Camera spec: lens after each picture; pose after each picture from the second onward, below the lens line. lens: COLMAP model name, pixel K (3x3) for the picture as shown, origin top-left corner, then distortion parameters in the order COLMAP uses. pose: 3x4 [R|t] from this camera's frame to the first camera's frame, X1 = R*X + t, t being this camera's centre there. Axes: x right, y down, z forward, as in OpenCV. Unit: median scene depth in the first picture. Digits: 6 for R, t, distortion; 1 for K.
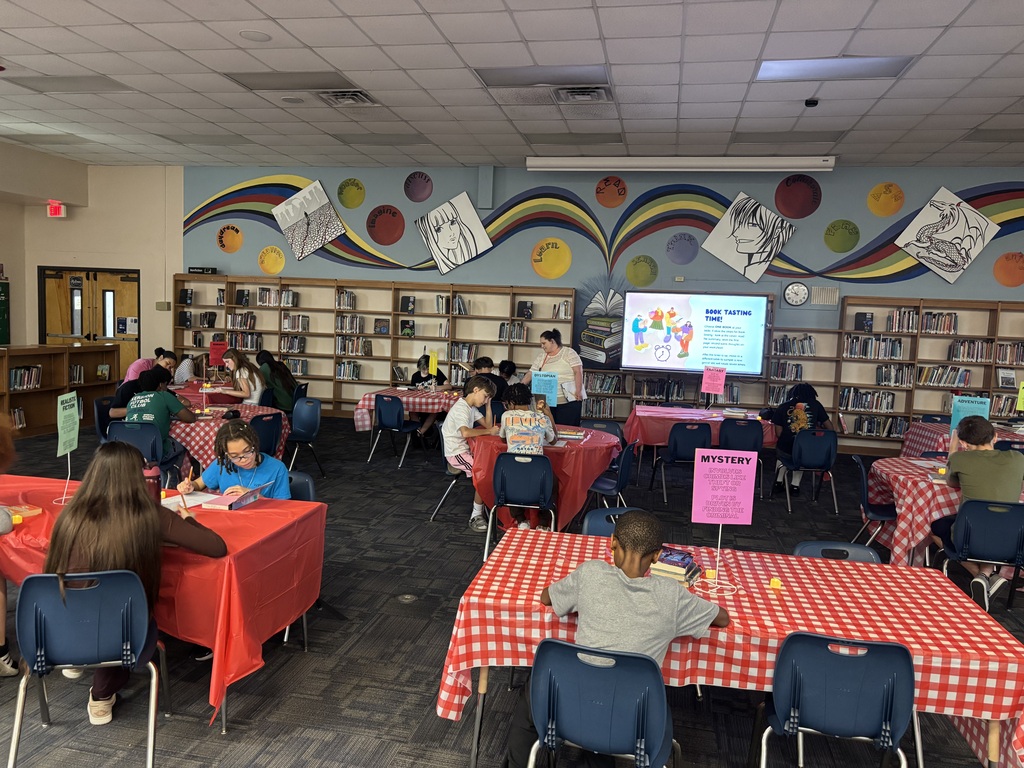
lens RADIAL K [[772.3, 0, 510.6], [0, 772.3, 387.6], [0, 0, 1]] dist [0.059608, -0.064938]
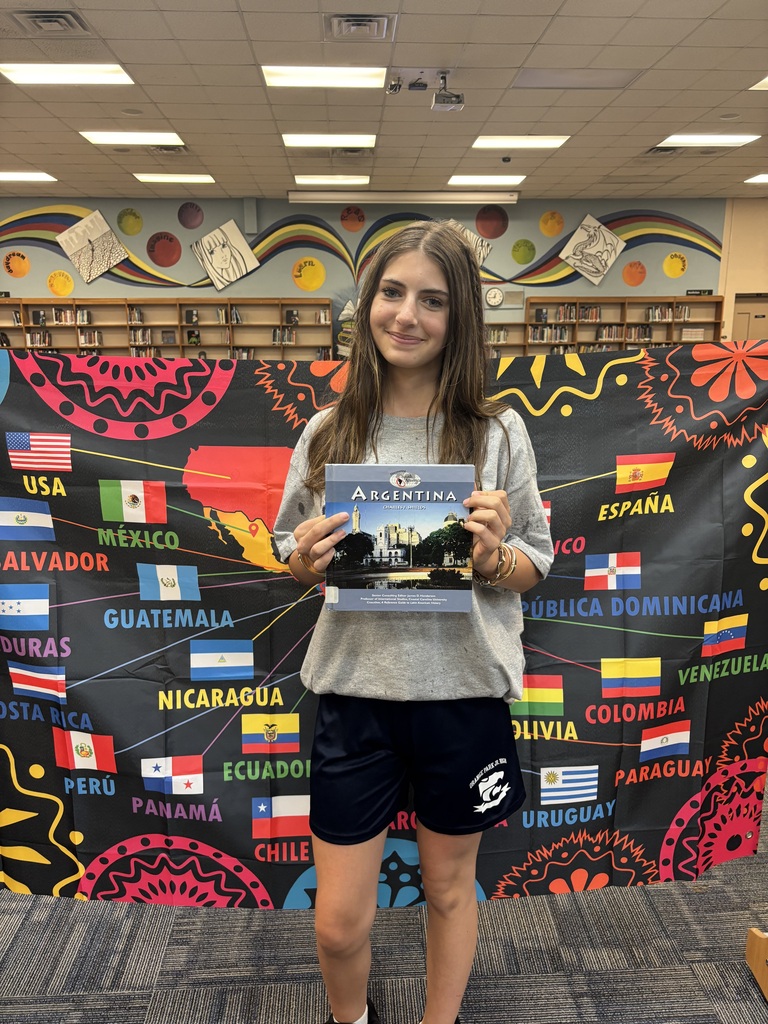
lens RADIAL K [[769.1, 0, 385.6], [0, 769.1, 507.0], [0, 0, 1]] dist [0.010025, 0.002572]
pose [[0.965970, -0.101992, 0.237695, -0.161221], [0.069054, 0.987309, 0.143013, 0.033981], [-0.249265, -0.121732, 0.960754, -0.267155]]
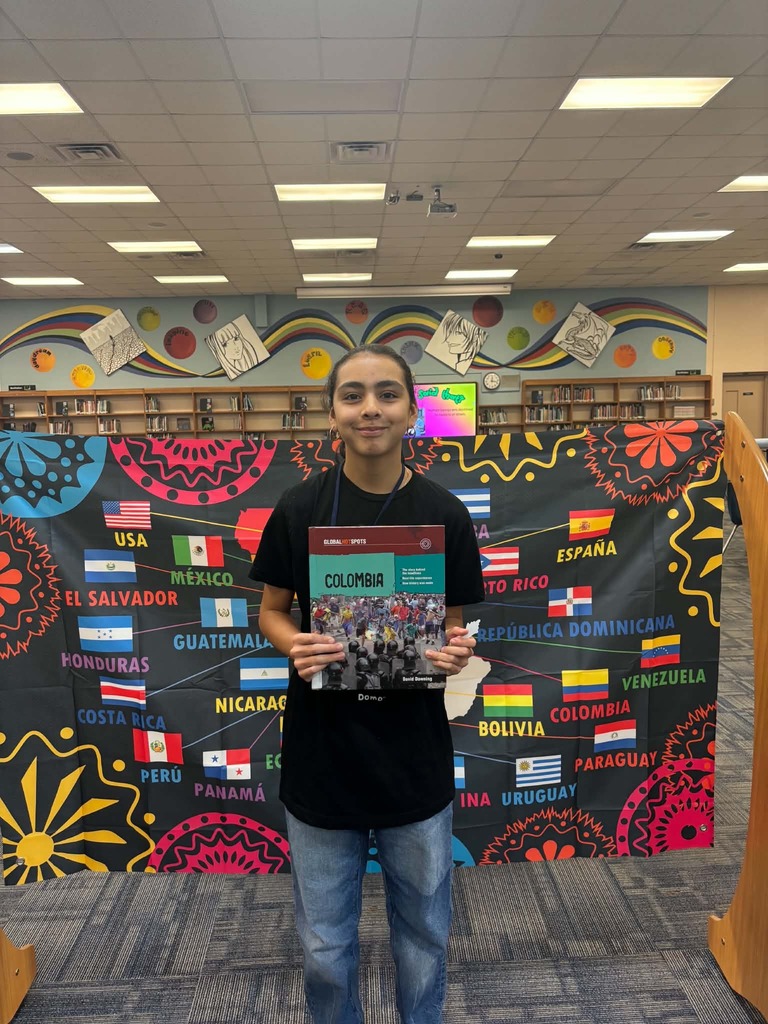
lens RADIAL K [[765.4, 0, 380.0], [0, 765.4, 509.7], [0, 0, 1]] dist [0.035904, -0.046552]
pose [[0.968007, -0.094425, 0.232480, -0.170119], [0.086872, 0.995311, 0.042538, 0.035664], [-0.235406, -0.020981, 0.971671, -0.303075]]
